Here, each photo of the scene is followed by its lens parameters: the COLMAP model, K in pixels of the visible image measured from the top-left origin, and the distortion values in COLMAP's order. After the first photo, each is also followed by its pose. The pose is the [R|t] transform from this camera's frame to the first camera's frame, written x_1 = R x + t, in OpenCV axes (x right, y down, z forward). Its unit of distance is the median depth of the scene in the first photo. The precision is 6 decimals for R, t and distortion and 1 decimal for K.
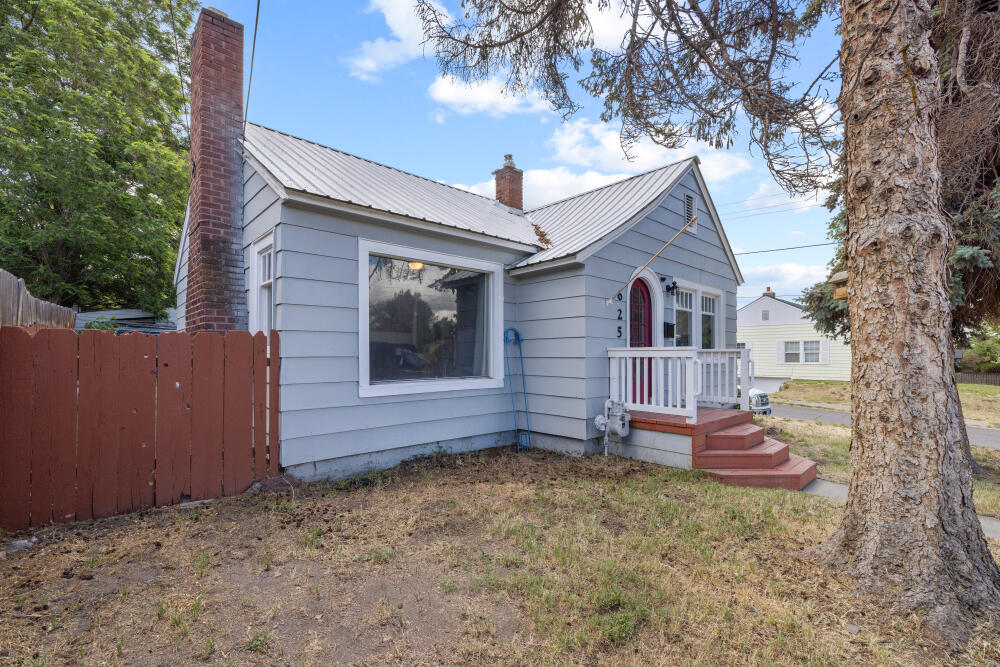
lens RADIAL K [[438.5, 0, 504.5], [0, 438.5, 361.2], [0, 0, 1]] dist [-0.001362, -0.000146]
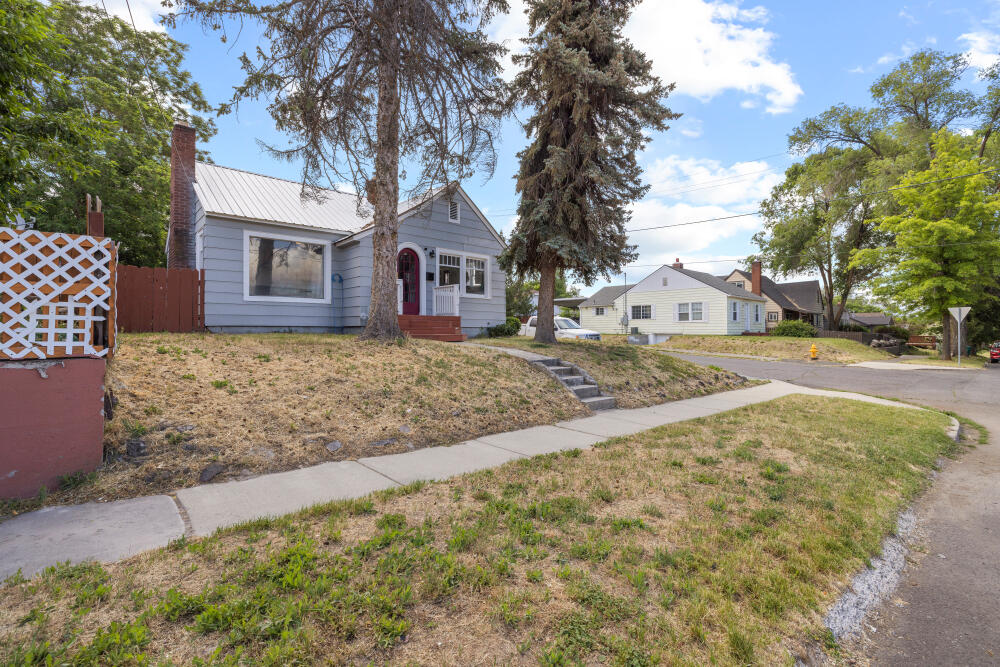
lens RADIAL K [[432.7, 0, 500.0], [0, 432.7, 333.5], [0, 0, 1]] dist [-0.001266, 0.000048]
pose [[0.999999, -0.000206, 0.001070, 0.865816], [0.000208, 0.999999, -0.001225, 0.224266], [-0.001069, 0.001225, 0.999999, -1.076636]]
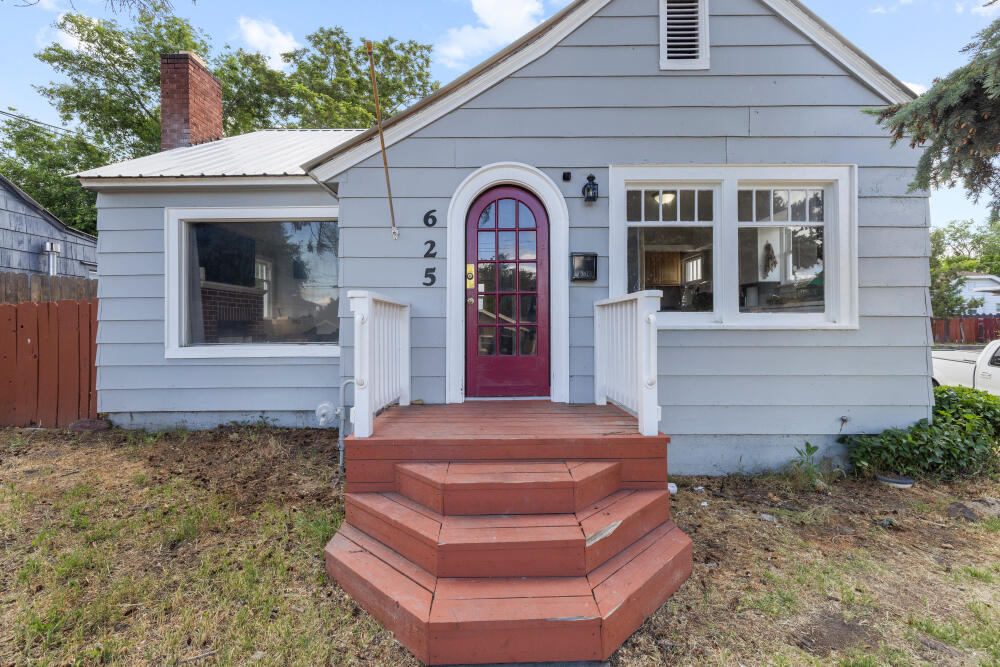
lens RADIAL K [[432.7, 0, 500.0], [0, 432.7, 333.5], [0, 0, 1]] dist [-0.001266, 0.000048]
pose [[0.734653, 0.003703, -0.678433, 0.864947], [-0.003455, 0.999993, 0.001717, 0.016004], [0.678435, 0.001082, 0.734660, 0.689782]]
